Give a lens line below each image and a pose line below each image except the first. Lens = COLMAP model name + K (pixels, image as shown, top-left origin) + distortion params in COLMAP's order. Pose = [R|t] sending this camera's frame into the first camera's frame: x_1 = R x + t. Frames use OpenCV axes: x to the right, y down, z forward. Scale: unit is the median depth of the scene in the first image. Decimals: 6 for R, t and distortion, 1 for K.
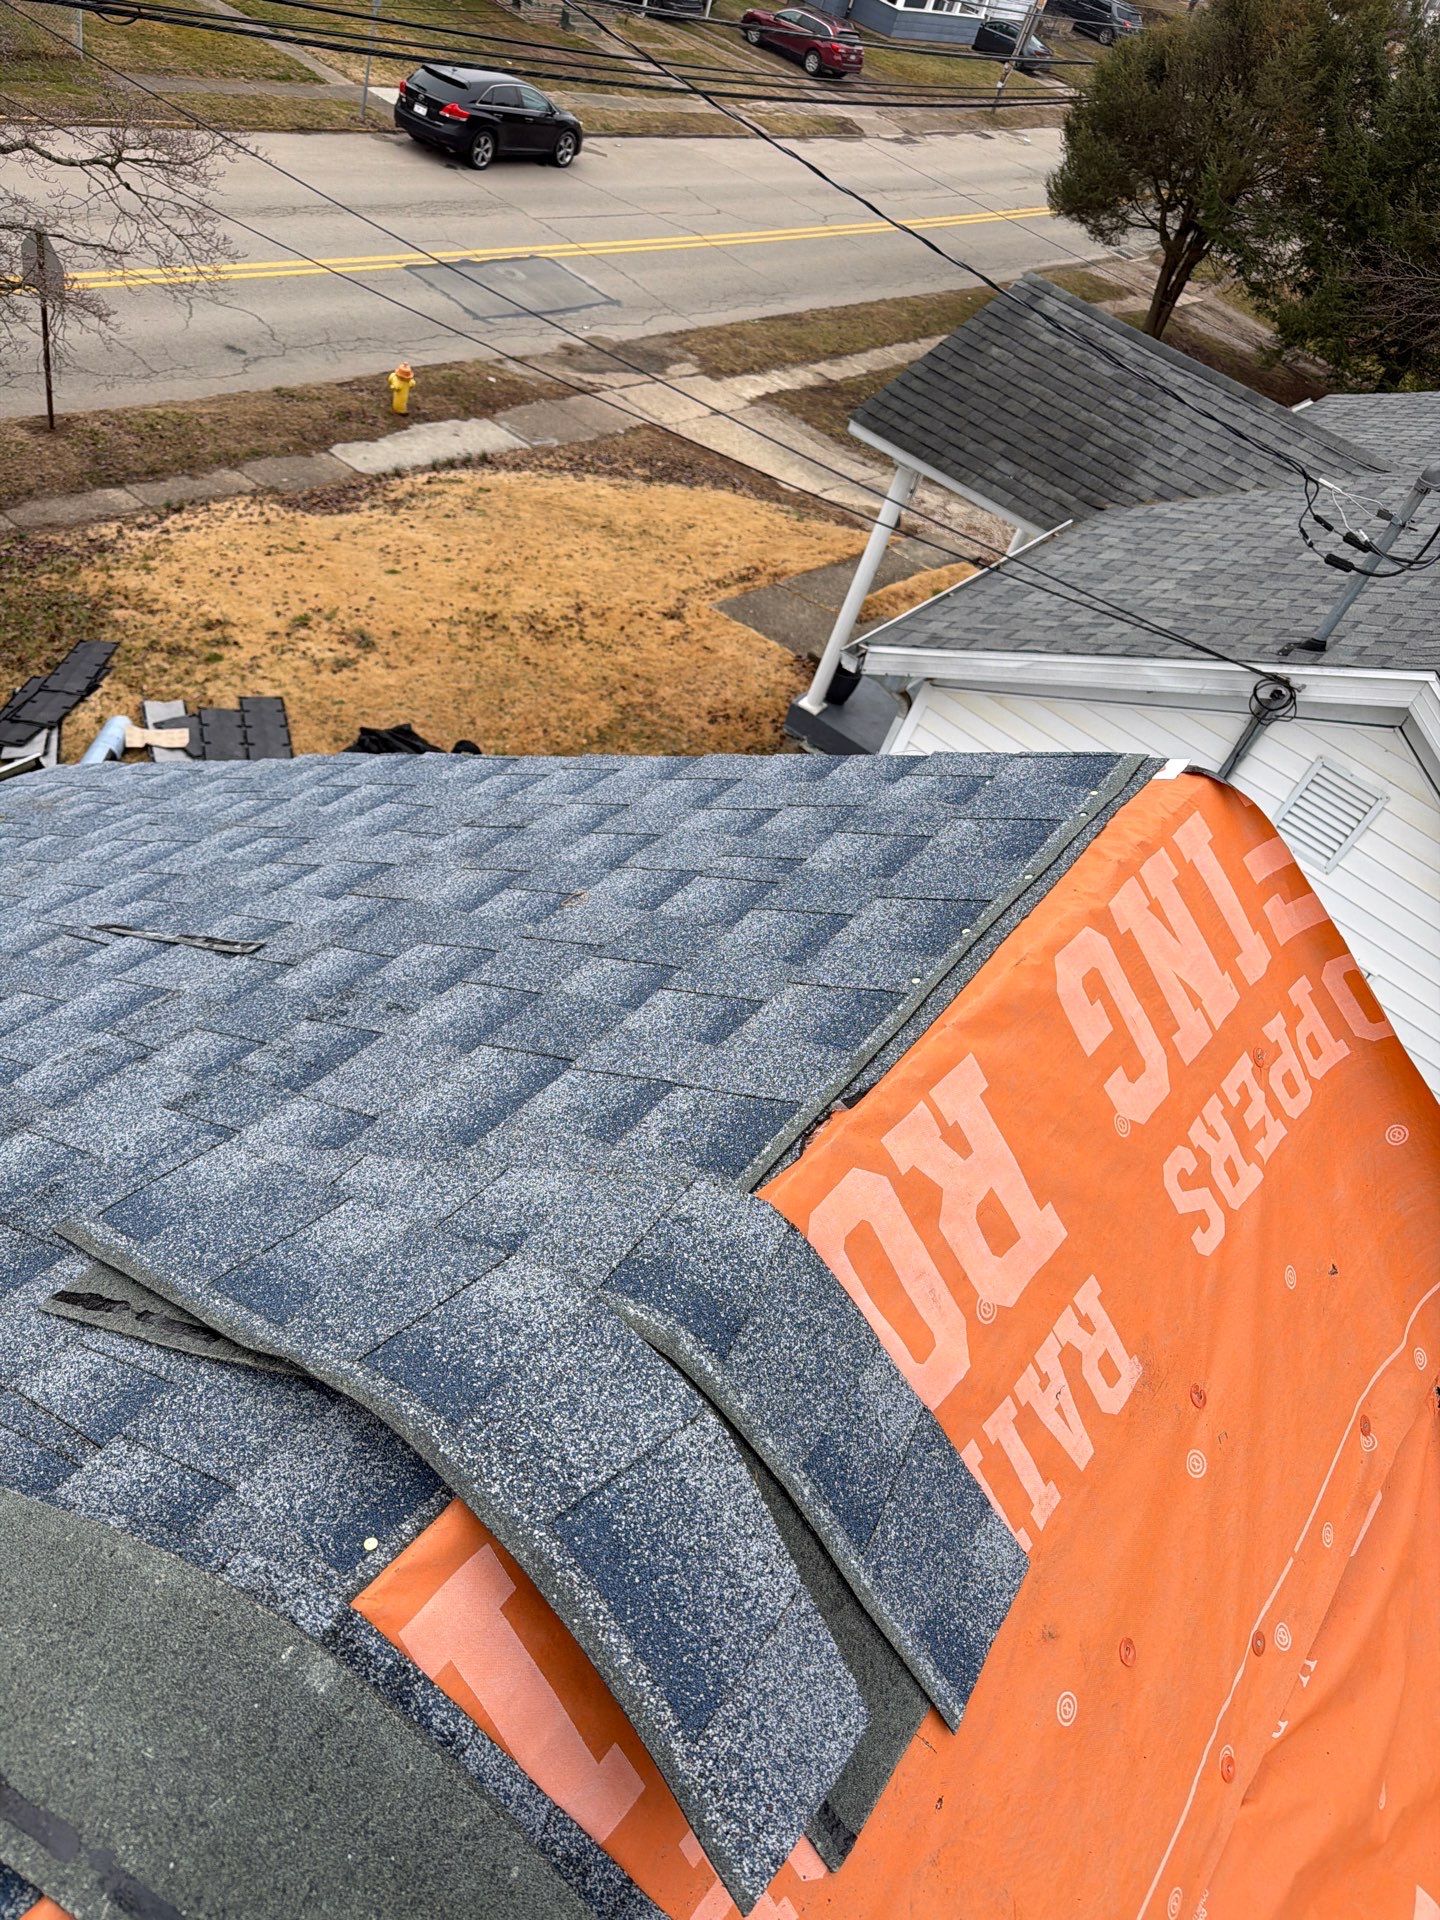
lens RADIAL K [[1378.1, 0, 713.3], [0, 1378.1, 974.7], [0, 0, 1]] dist [0.030273, -0.043903]
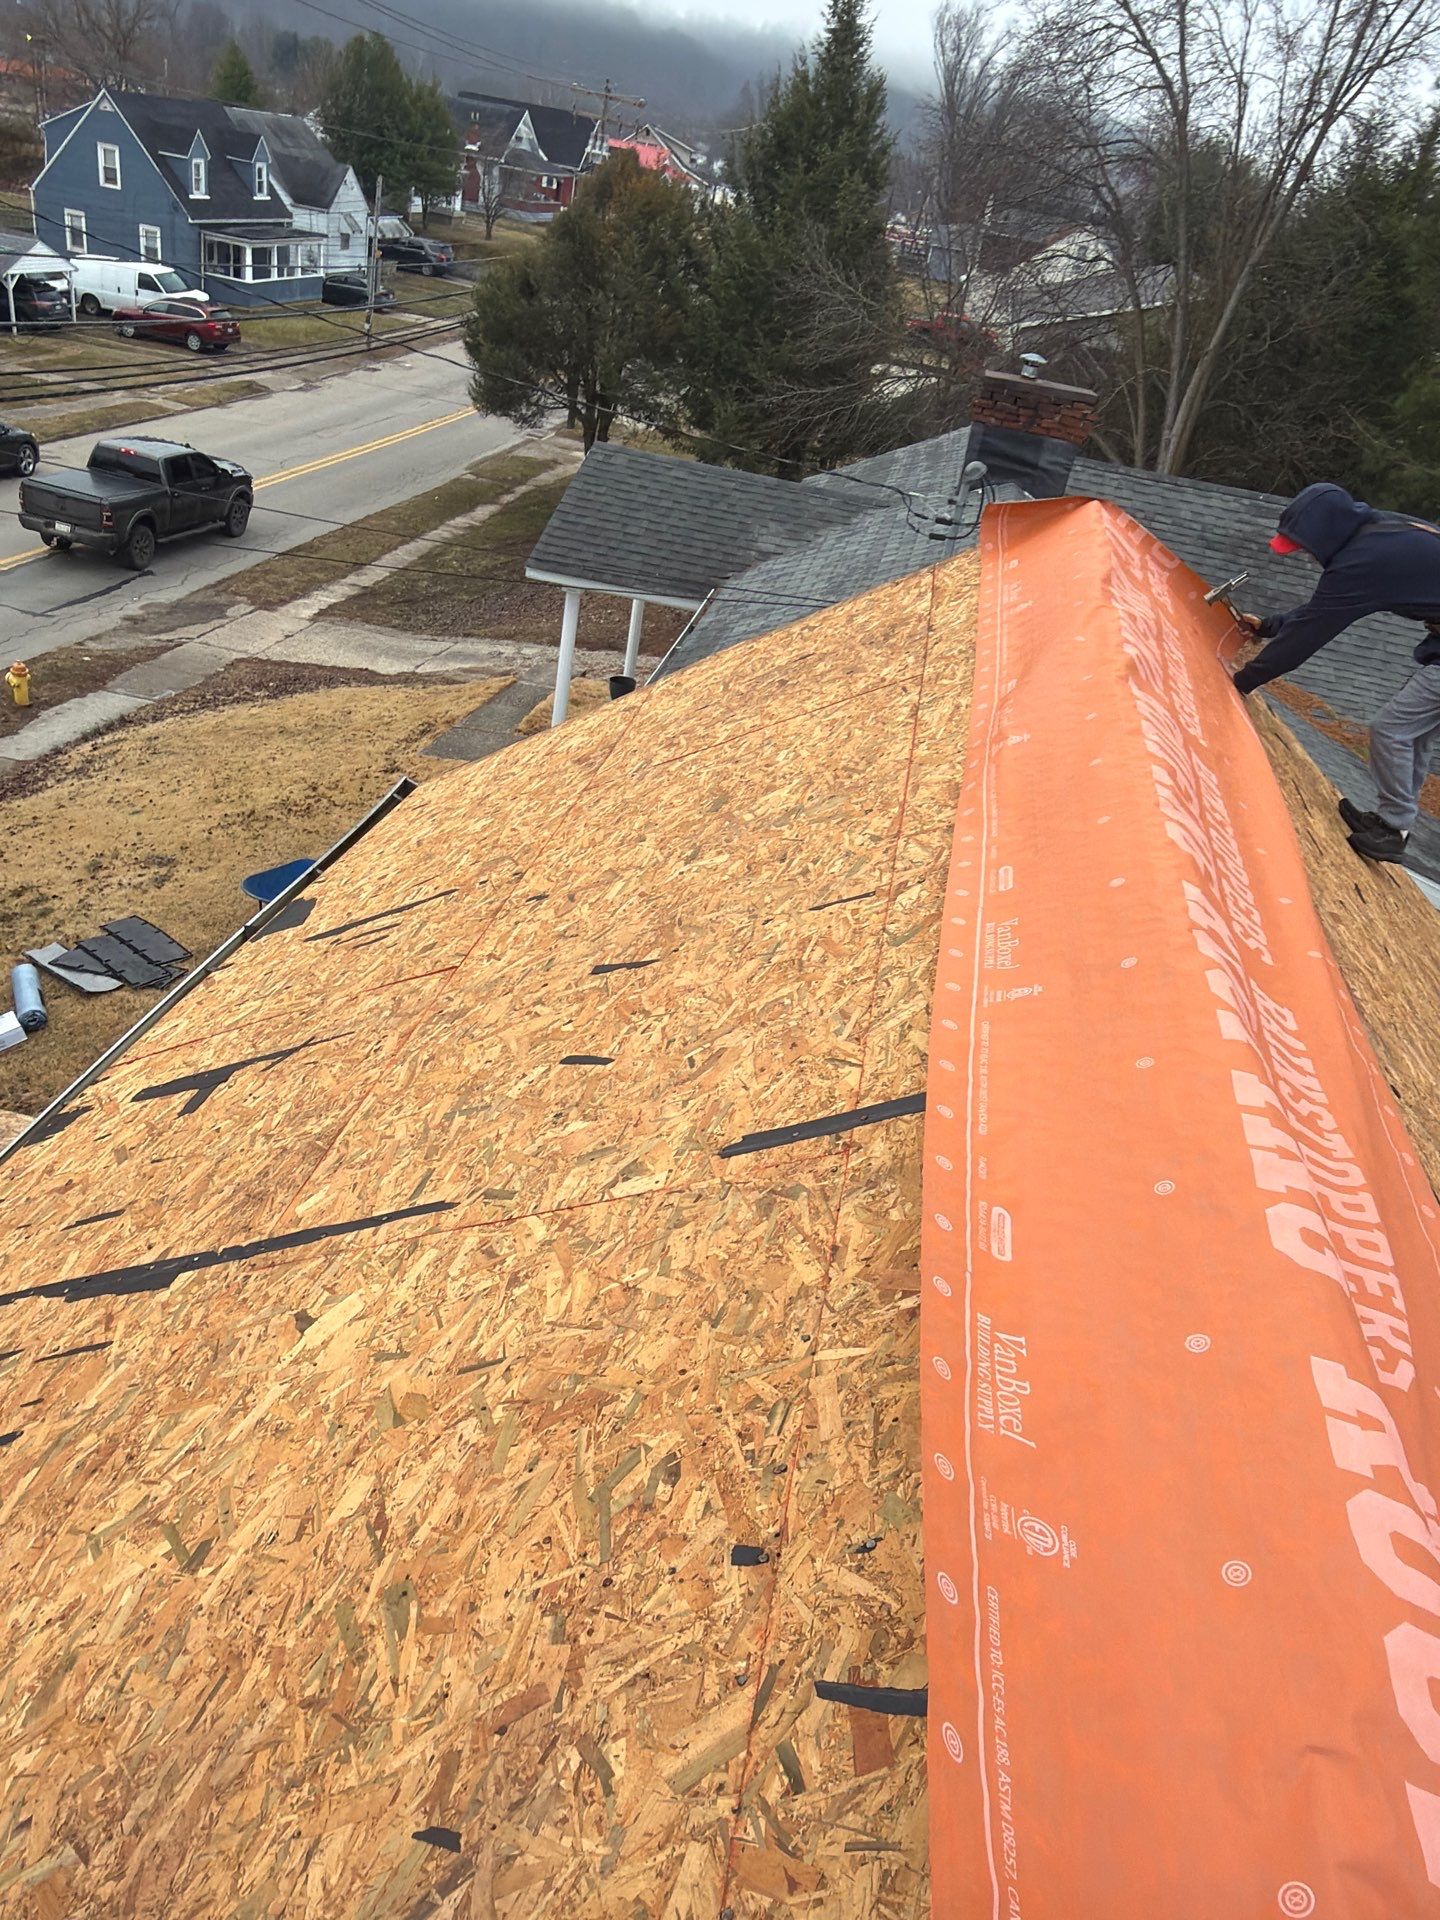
lens RADIAL K [[1378.1, 0, 709.0], [0, 1378.1, 972.9], [0, 0, 1]] dist [0.030273, -0.043903]
pose [[0.892681, -0.338575, 0.297468, -0.146378], [0.373671, 0.925028, -0.068505, 0.061995], [-0.251972, 0.172309, 0.952271, -0.129884]]
